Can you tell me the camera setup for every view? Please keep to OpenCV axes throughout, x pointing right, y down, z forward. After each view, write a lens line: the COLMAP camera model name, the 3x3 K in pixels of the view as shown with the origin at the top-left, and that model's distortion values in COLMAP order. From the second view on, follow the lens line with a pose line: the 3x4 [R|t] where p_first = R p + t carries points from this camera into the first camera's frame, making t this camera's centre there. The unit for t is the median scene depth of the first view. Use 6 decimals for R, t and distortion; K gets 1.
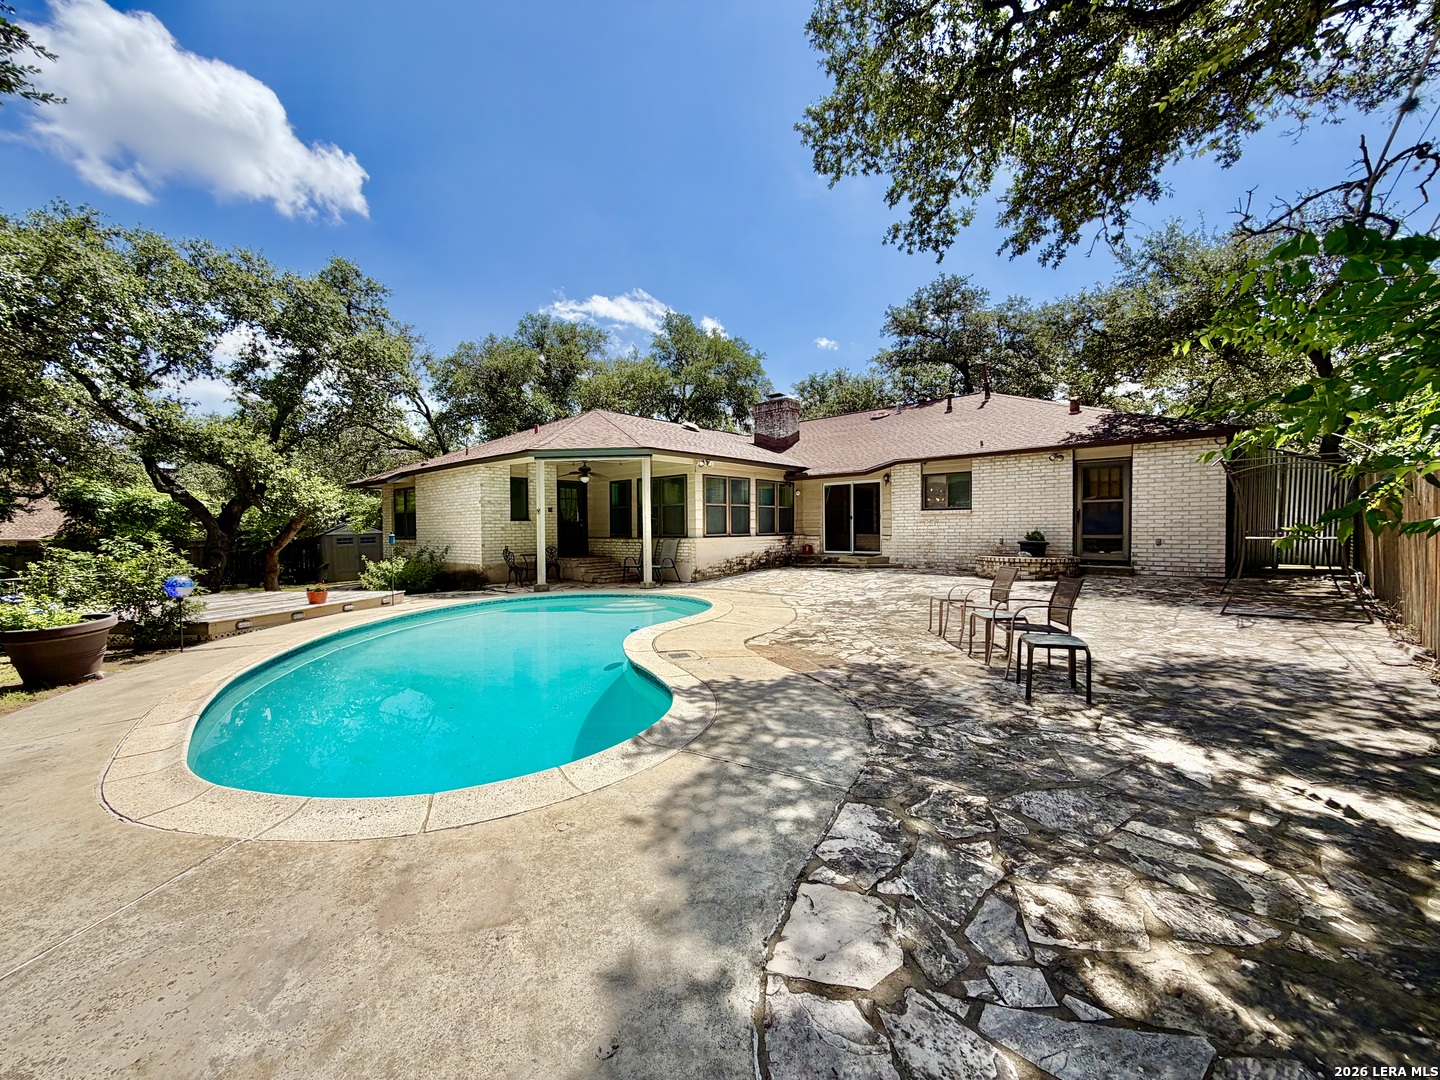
lens RADIAL K [[572.8, 0, 723.1], [0, 572.8, 543.7], [0, 0, 1]] dist [-0.004317, -0.000643]
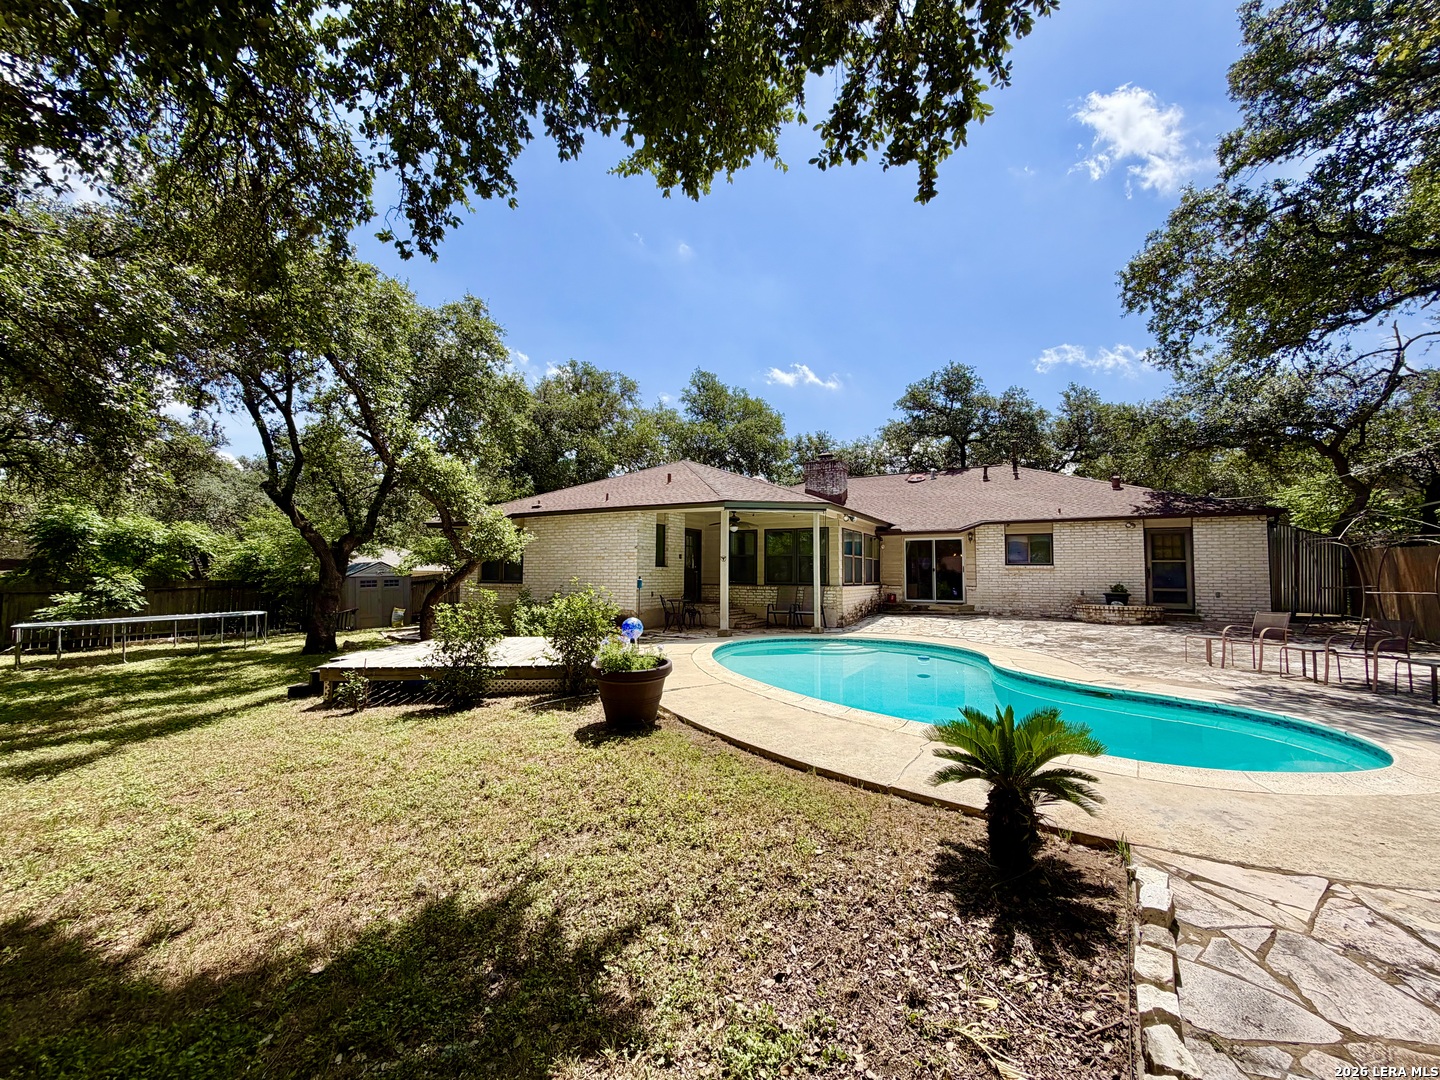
lens RADIAL K [[572.8, 0, 722.6], [0, 572.8, 540.4], [0, 0, 1]] dist [-0.004317, -0.000643]
pose [[0.977336, 0.030637, 0.209466, -0.456213], [-0.012051, 0.995920, -0.089437, 0.002620], [-0.211351, 0.084885, 0.973717, -0.011549]]
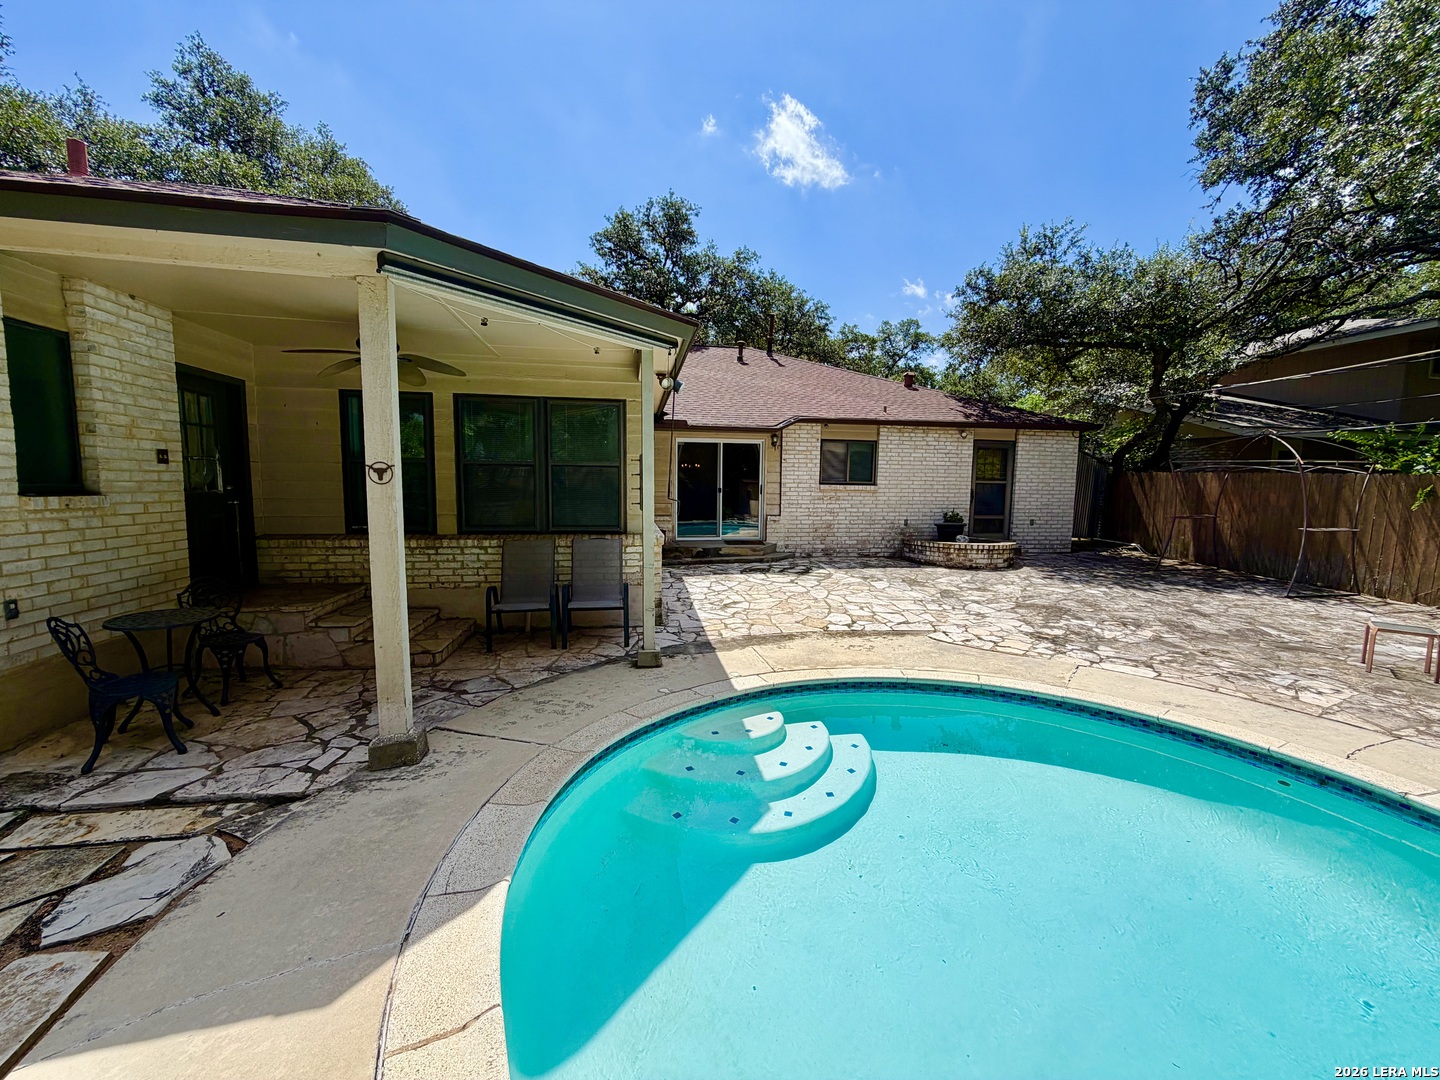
lens RADIAL K [[572.8, 0, 717.3], [0, 572.8, 541.9], [0, 0, 1]] dist [-0.004317, -0.000643]
pose [[0.636388, -0.056161, 0.769322, -0.359772], [0.005624, 0.997657, 0.068178, -0.033696], [-0.771348, -0.039062, 0.635213, 0.598296]]
